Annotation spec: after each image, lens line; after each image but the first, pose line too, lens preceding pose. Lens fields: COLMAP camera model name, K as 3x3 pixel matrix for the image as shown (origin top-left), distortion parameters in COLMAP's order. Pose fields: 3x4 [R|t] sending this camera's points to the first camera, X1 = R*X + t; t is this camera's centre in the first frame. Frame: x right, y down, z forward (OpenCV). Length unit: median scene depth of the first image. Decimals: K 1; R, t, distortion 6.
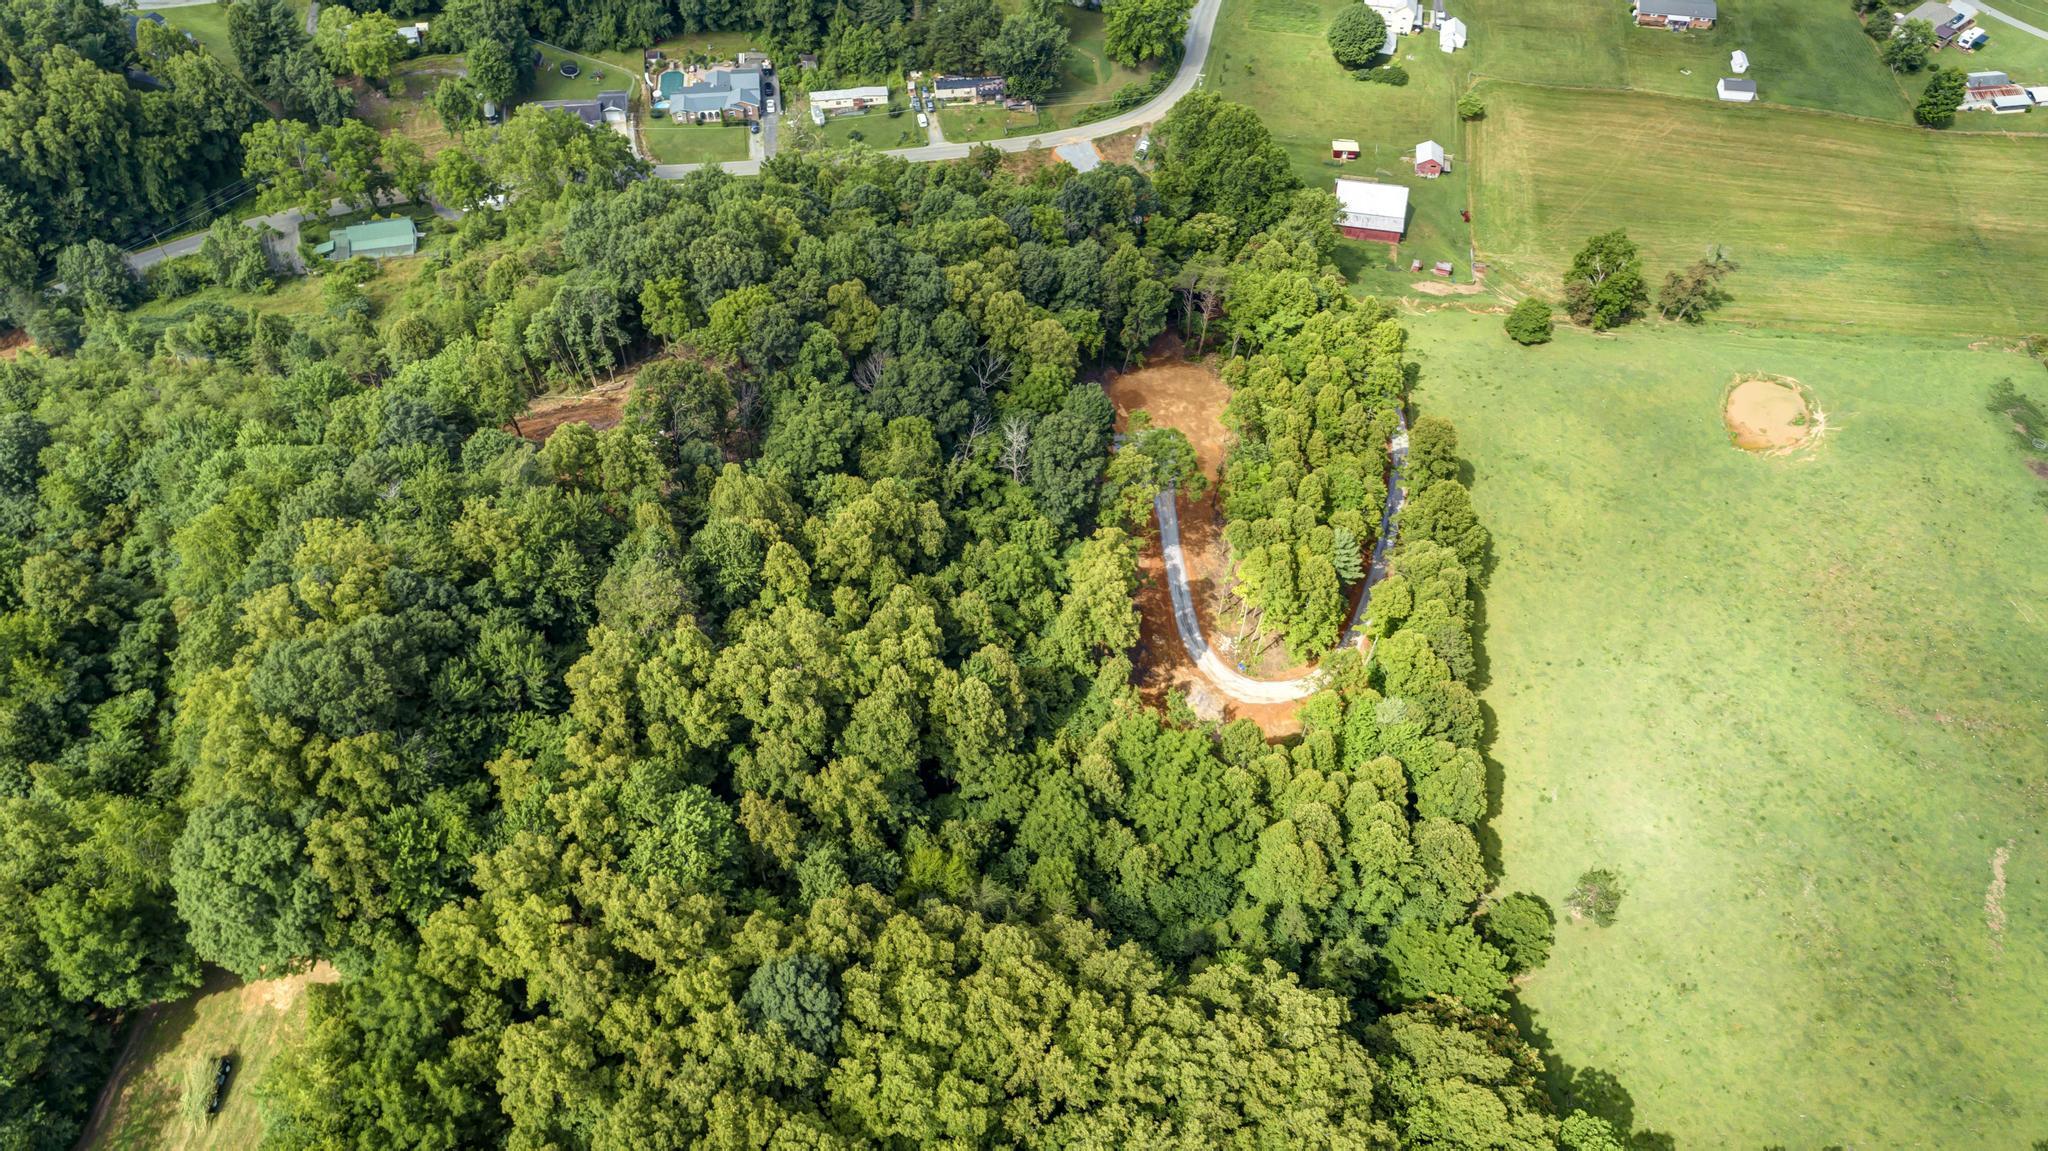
lens RADIAL K [[1362.9, 0, 1020.5], [0, 1362.9, 575.6], [0, 0, 1]] dist [0.020671, 0.007745]
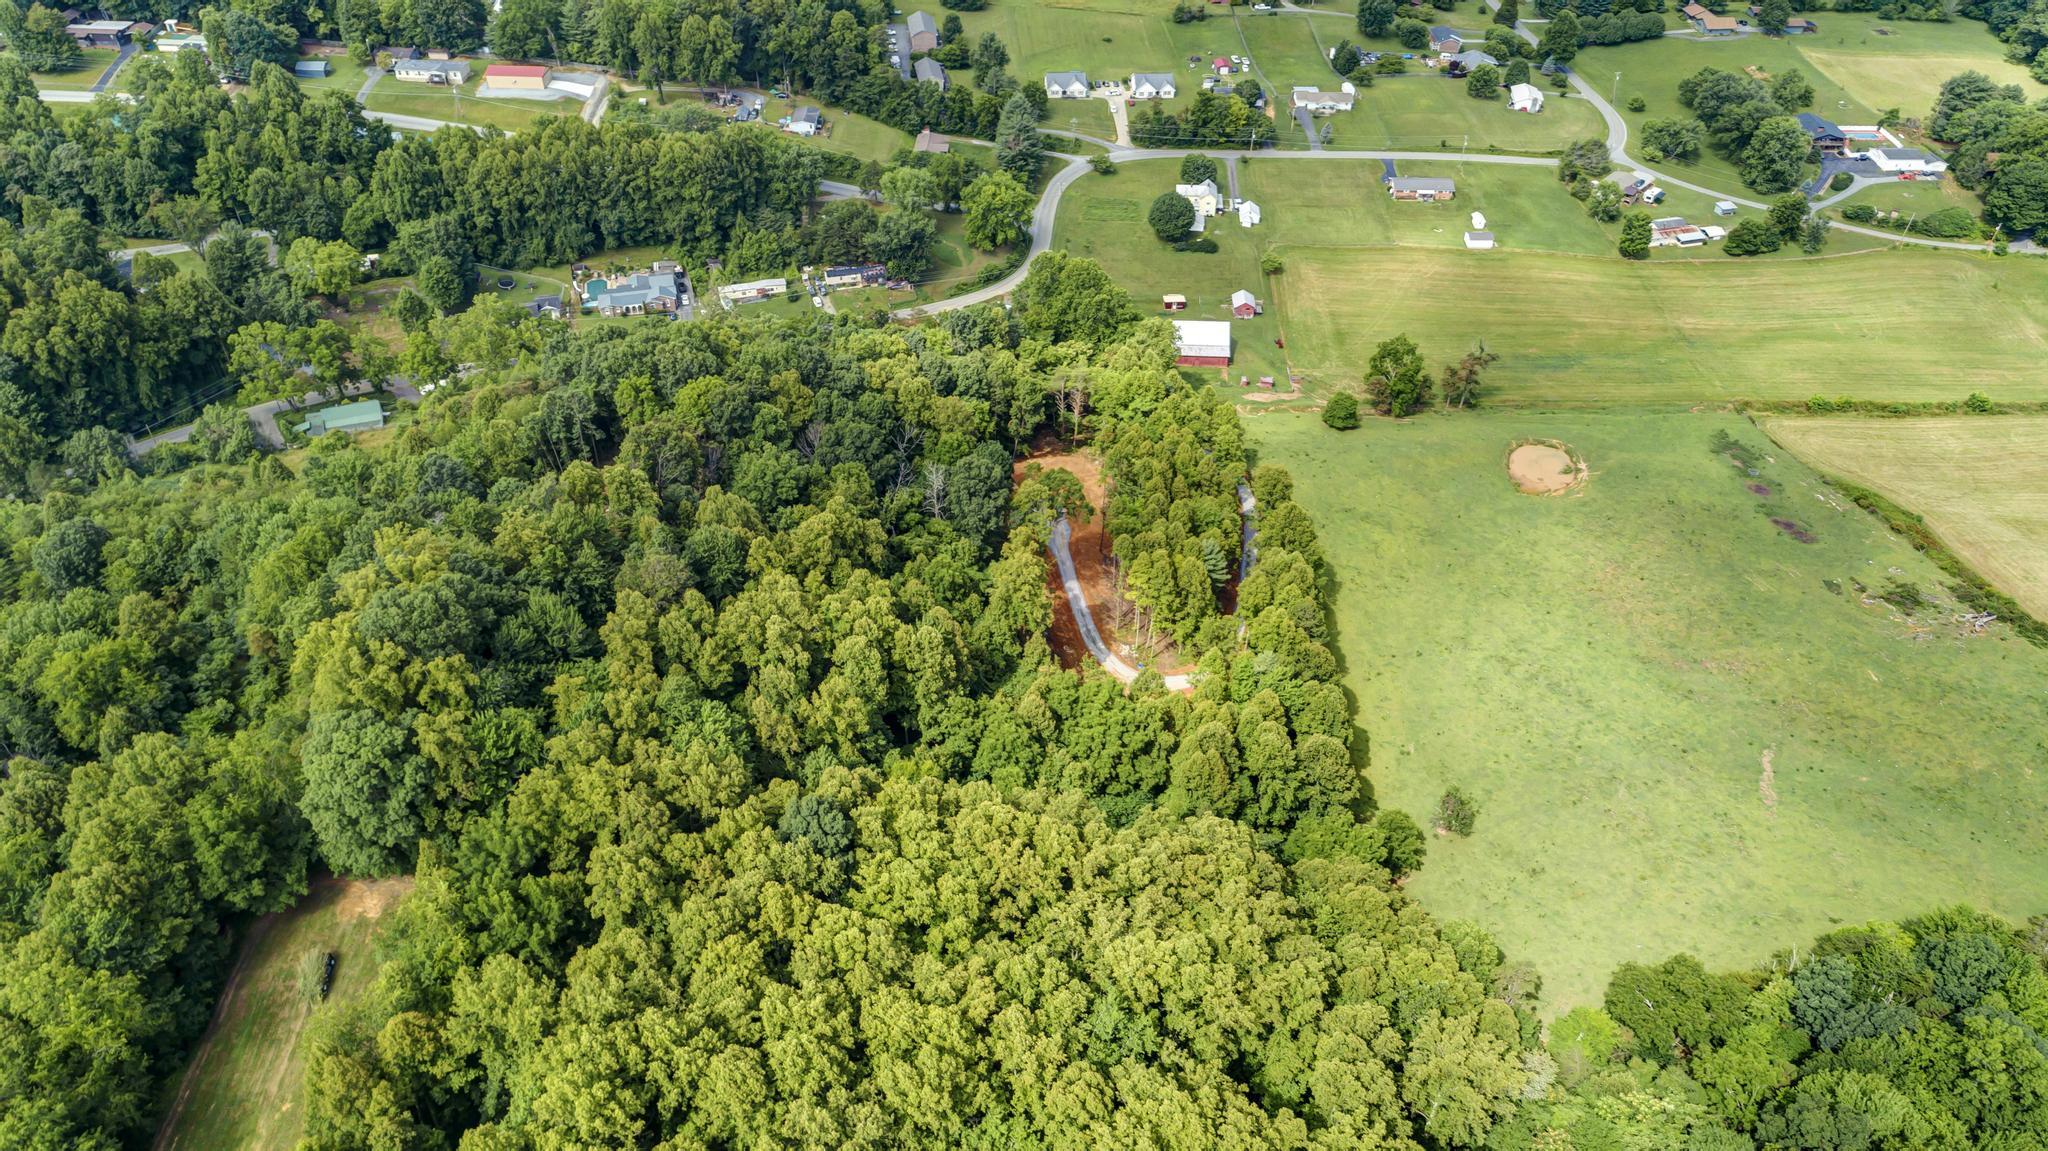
lens RADIAL K [[1362.9, 0, 1020.4], [0, 1362.9, 575.0], [0, 0, 1]] dist [0.020671, 0.007745]
pose [[0.991513, -0.088074, 0.095625, -0.050268], [0.105064, 0.976072, -0.190383, 0.214986], [-0.076569, 0.198814, 0.977042, -0.174482]]
